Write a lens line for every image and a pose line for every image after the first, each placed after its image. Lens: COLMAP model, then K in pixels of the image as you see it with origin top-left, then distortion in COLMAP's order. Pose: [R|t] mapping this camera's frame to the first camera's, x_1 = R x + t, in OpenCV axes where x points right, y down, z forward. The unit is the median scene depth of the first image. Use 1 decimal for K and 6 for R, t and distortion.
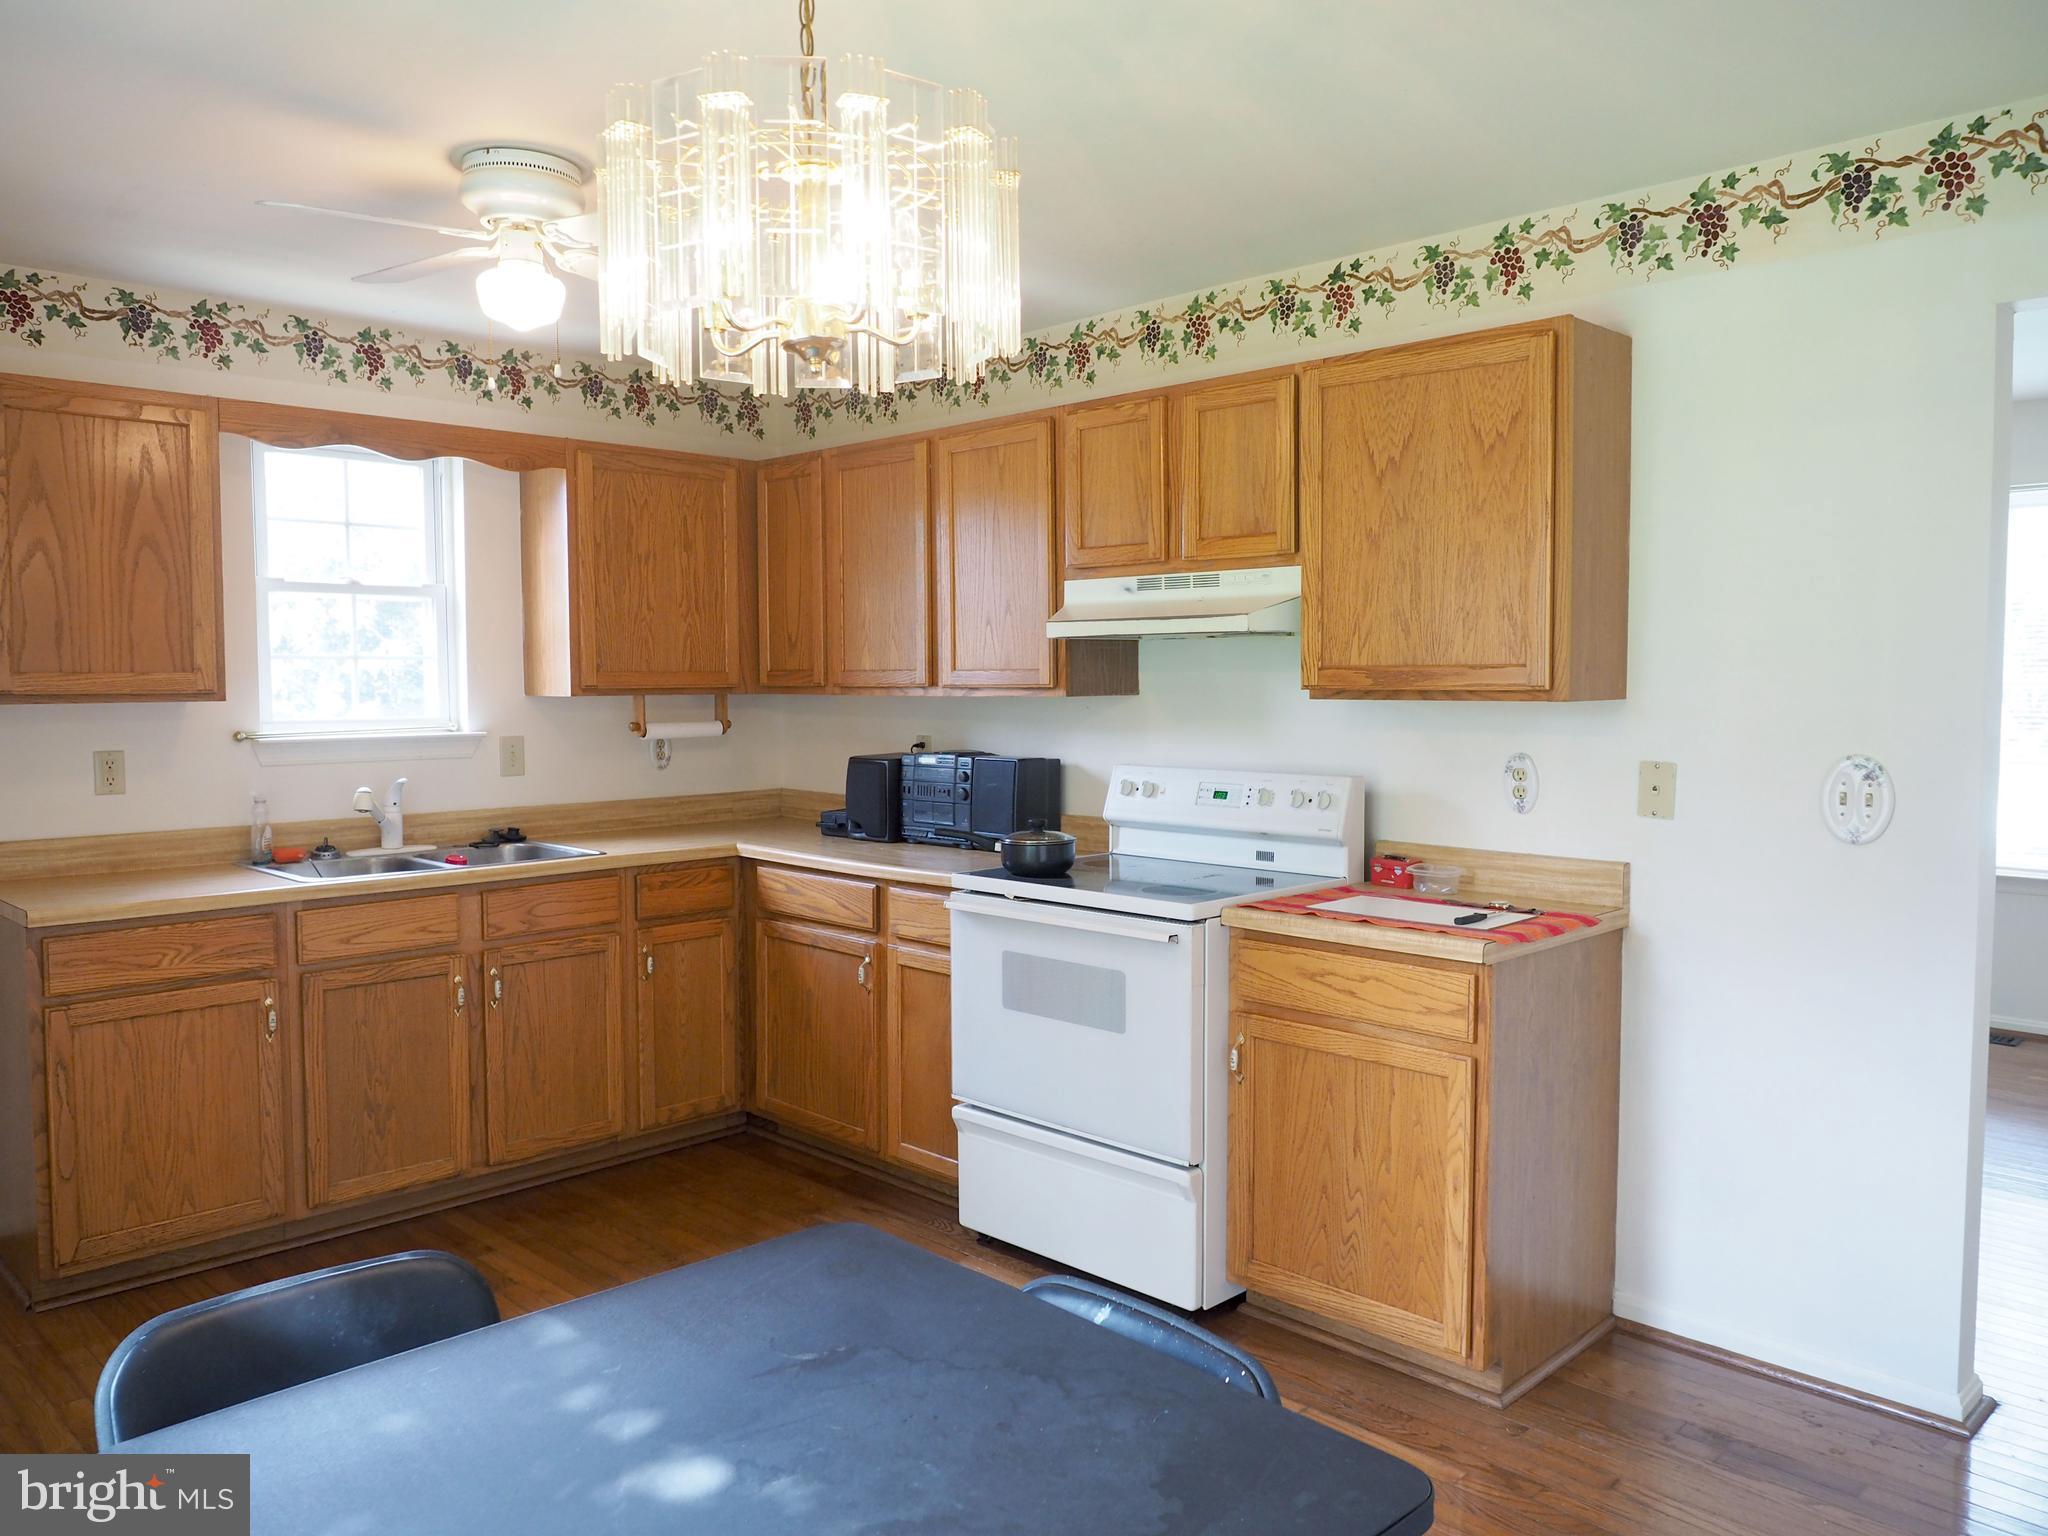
lens RADIAL K [[1492.0, 0, 1025.3], [0, 1492.0, 764.8], [0, 0, 1]] dist [0.022061, -0.009286]
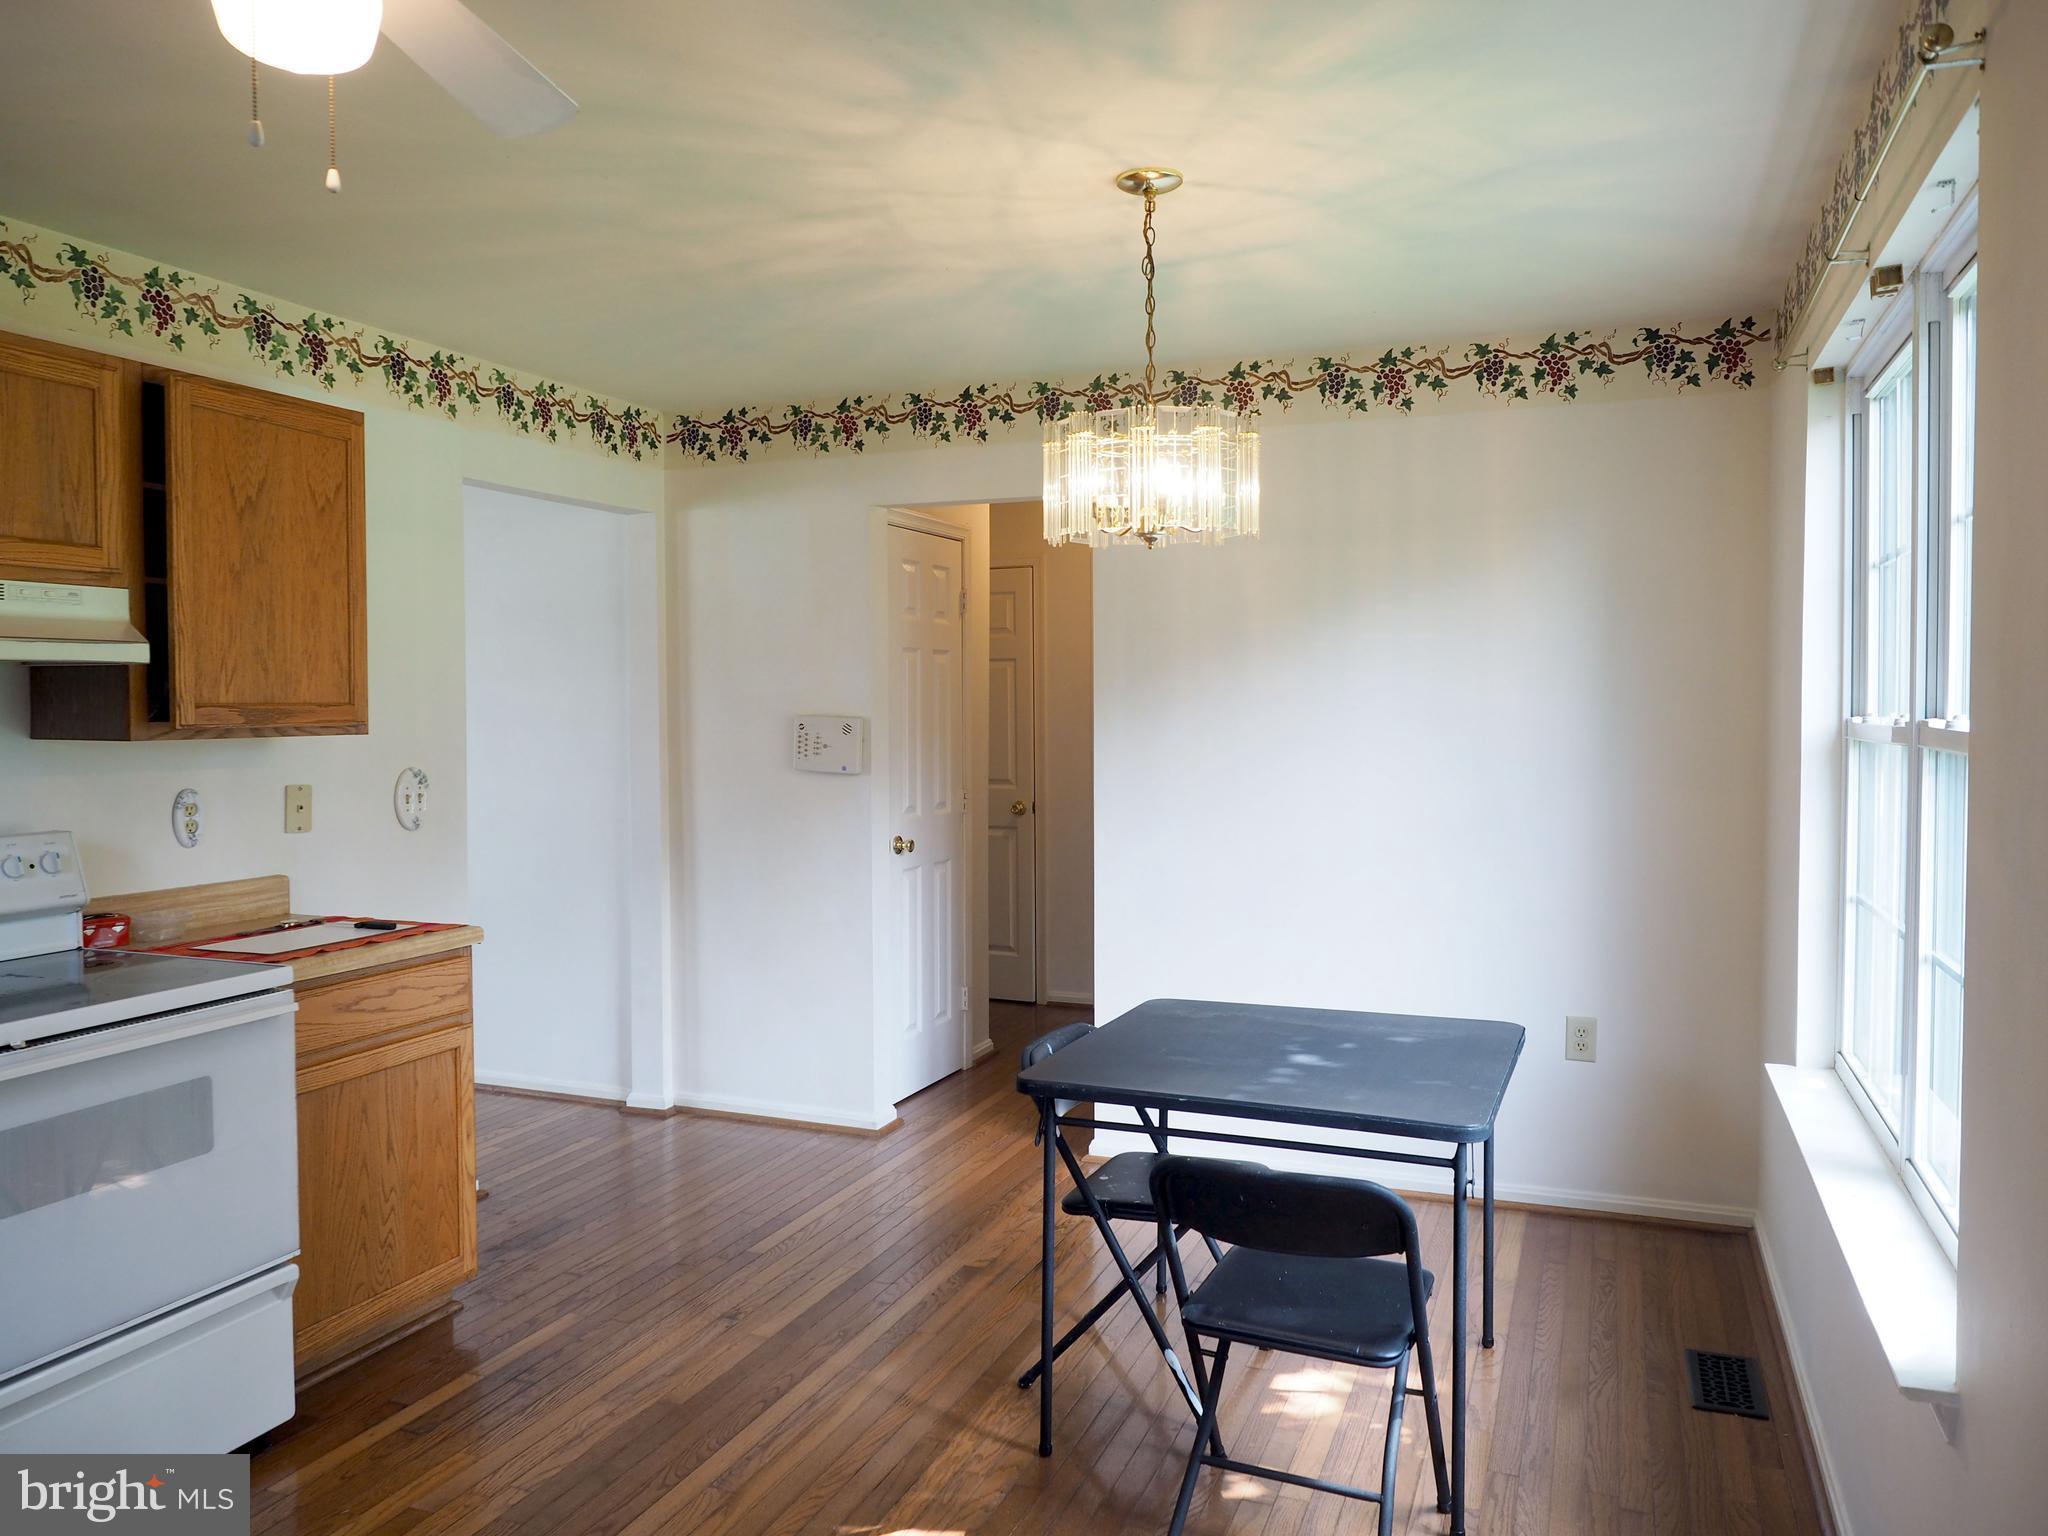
lens RADIAL K [[1492.0, 0, 1023.9], [0, 1492.0, 762.0], [0, 0, 1]] dist [0.022061, -0.009286]
pose [[-0.384126, -0.035014, 0.922617, -0.907594], [0.059862, 0.996234, 0.062731, -0.061108], [-0.921338, 0.079326, -0.380583, 0.934478]]
